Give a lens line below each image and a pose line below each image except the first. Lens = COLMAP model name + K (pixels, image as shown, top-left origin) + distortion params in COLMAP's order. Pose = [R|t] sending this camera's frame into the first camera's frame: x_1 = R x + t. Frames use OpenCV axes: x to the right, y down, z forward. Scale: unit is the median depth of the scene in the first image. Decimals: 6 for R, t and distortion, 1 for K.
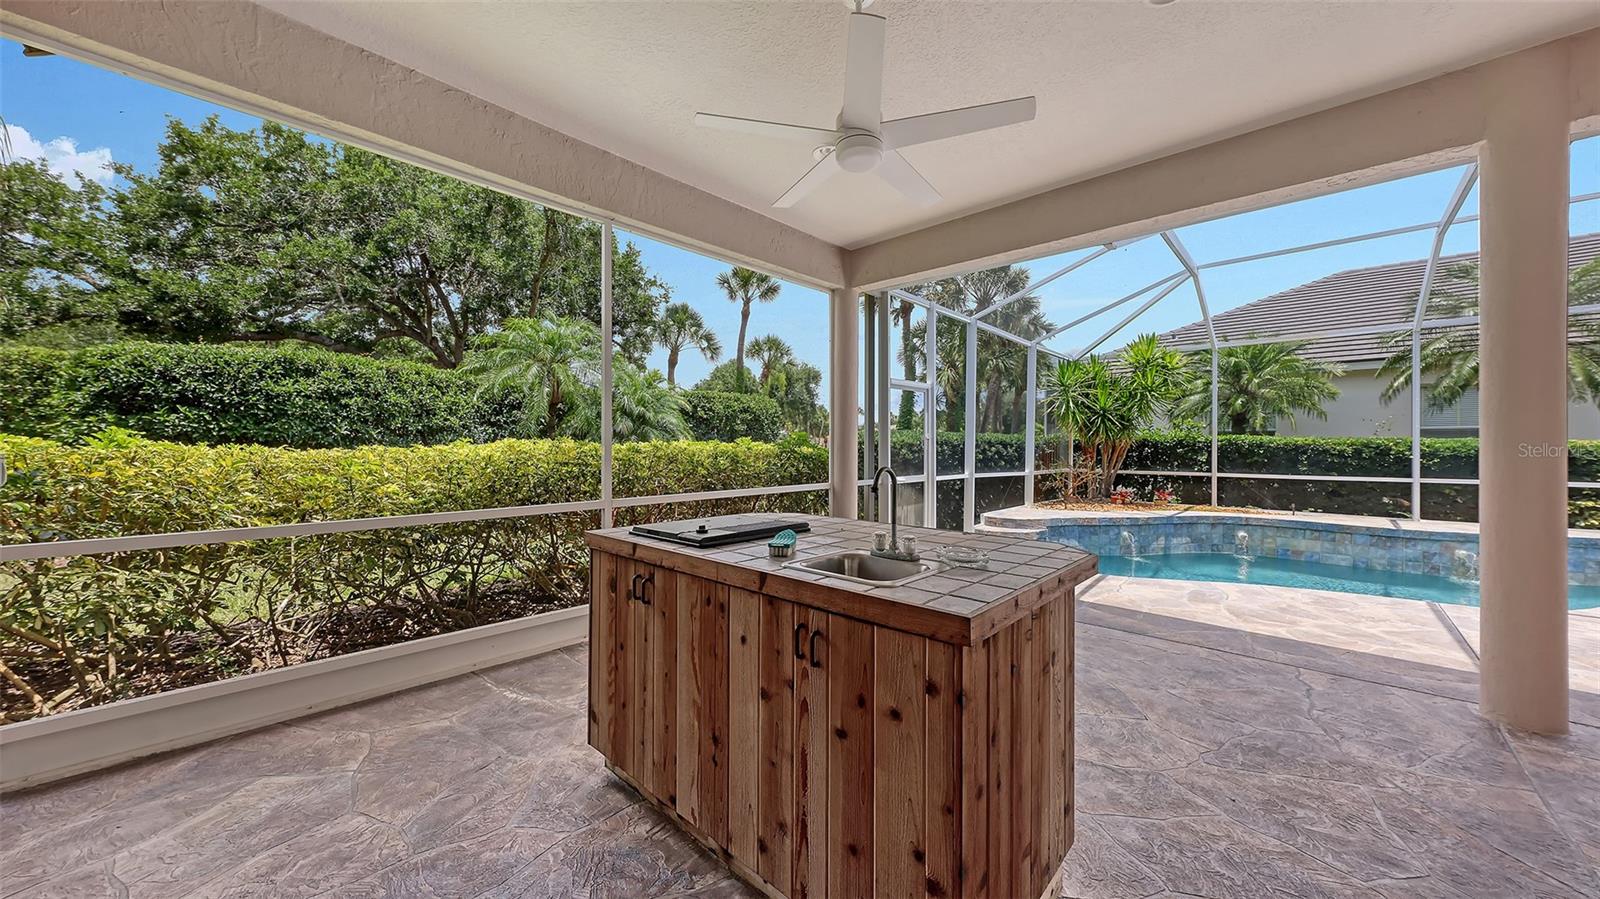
lens RADIAL K [[559.1, 0, 803.4], [0, 559.1, 446.5], [0, 0, 1]] dist [0.007874, -0.000017]
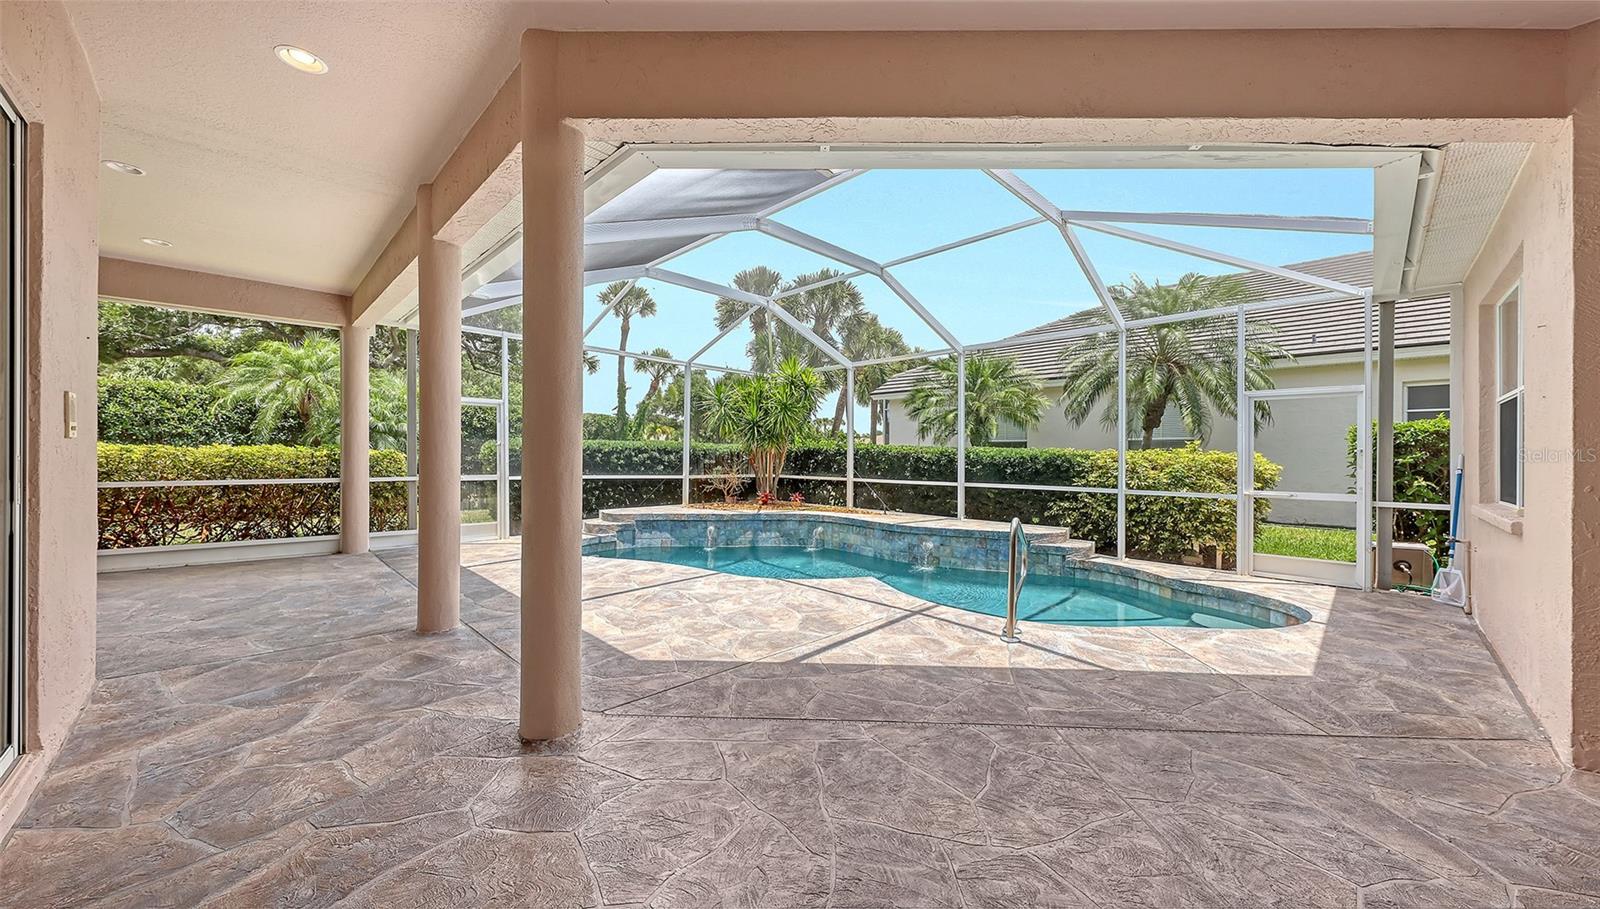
lens RADIAL K [[575.0, 0, 800.0], [0, 575.0, 454.5], [0, 0, 1]] dist [-0.000673, -0.000059]
pose [[0.998751, 0.006962, -0.049485, 0.800671], [-0.007230, 0.999960, -0.005254, 0.007494], [0.049446, 0.005605, 0.998761, -0.182886]]
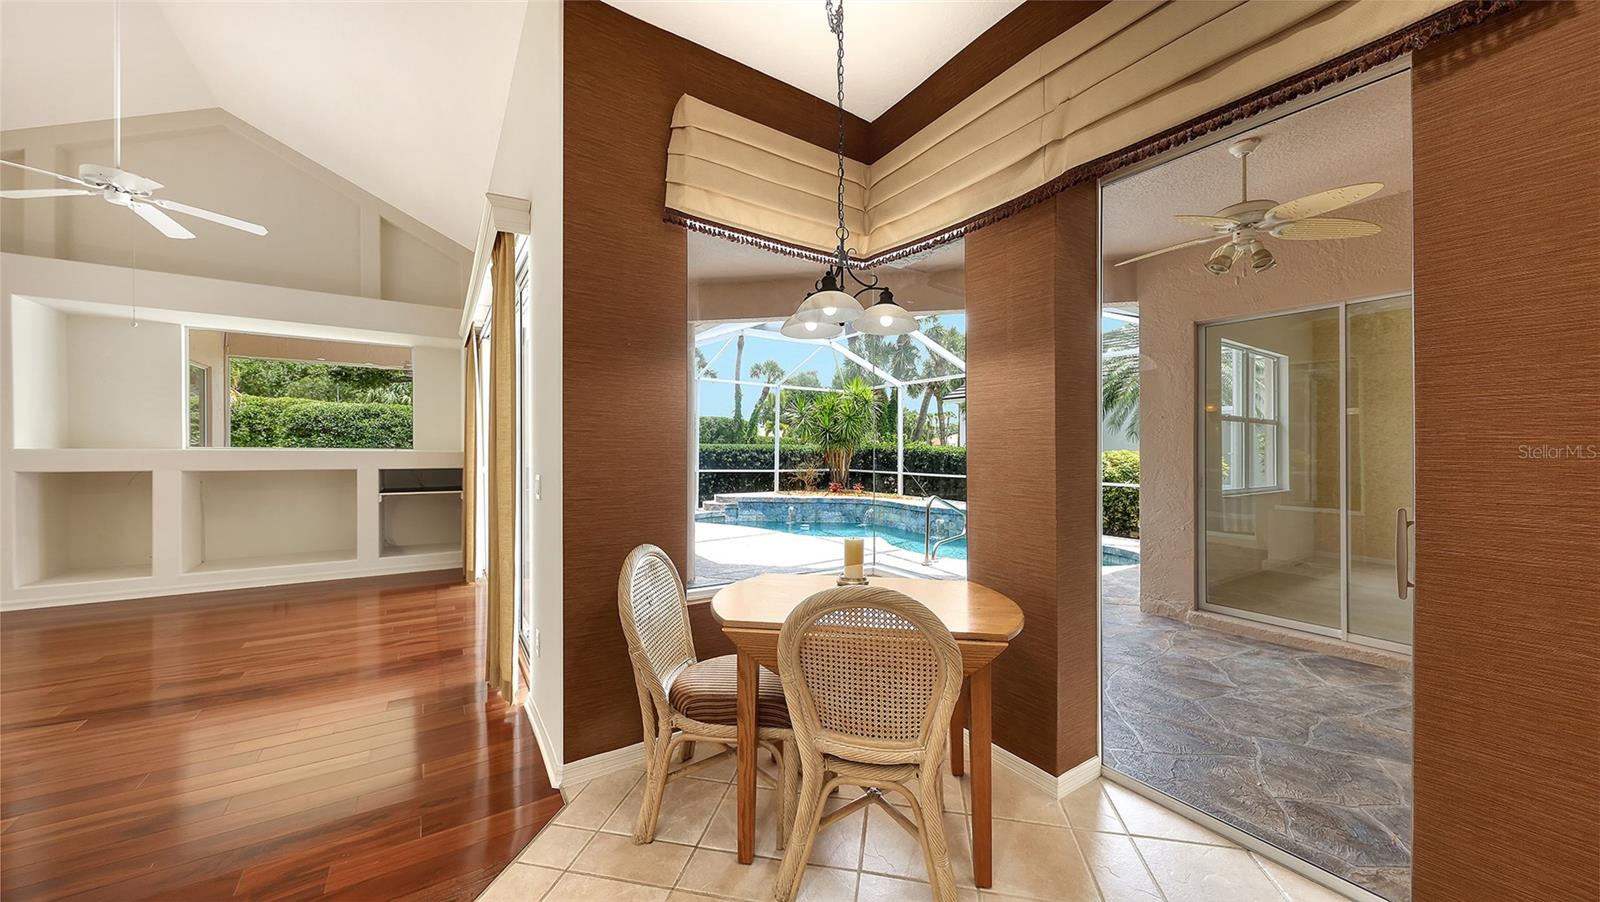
lens RADIAL K [[571.8, 0, 815.7], [0, 571.8, 448.3], [0, 0, 1]] dist [0.000657, 0.000014]
pose [[0.974200, 0.002152, -0.225676, 0.991759], [-0.003060, 0.999989, -0.003673, -0.009566], [0.225666, 0.004269, 0.974195, -0.570762]]
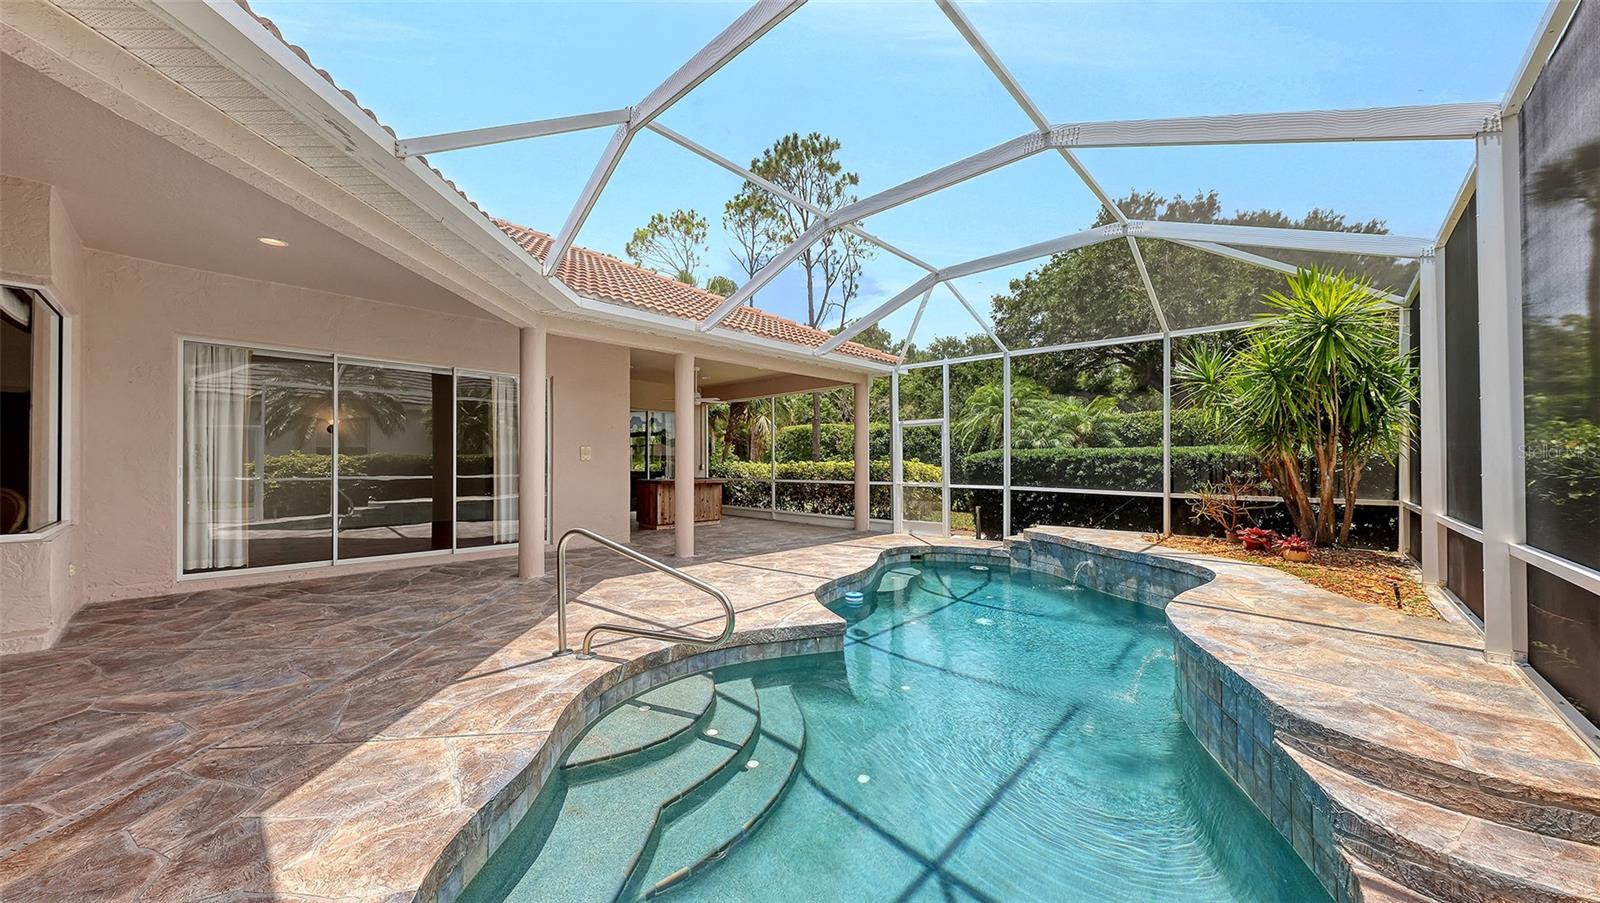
lens RADIAL K [[567.1, 0, 769.6], [0, 567.1, 462.2], [0, 0, 1]] dist [0.000654, 0.000053]
pose [[-0.049002, -0.007961, -0.998767, 1.438815], [-0.003805, 0.999962, -0.007784, 0.009847], [0.998791, 0.003419, -0.049031, 0.540298]]
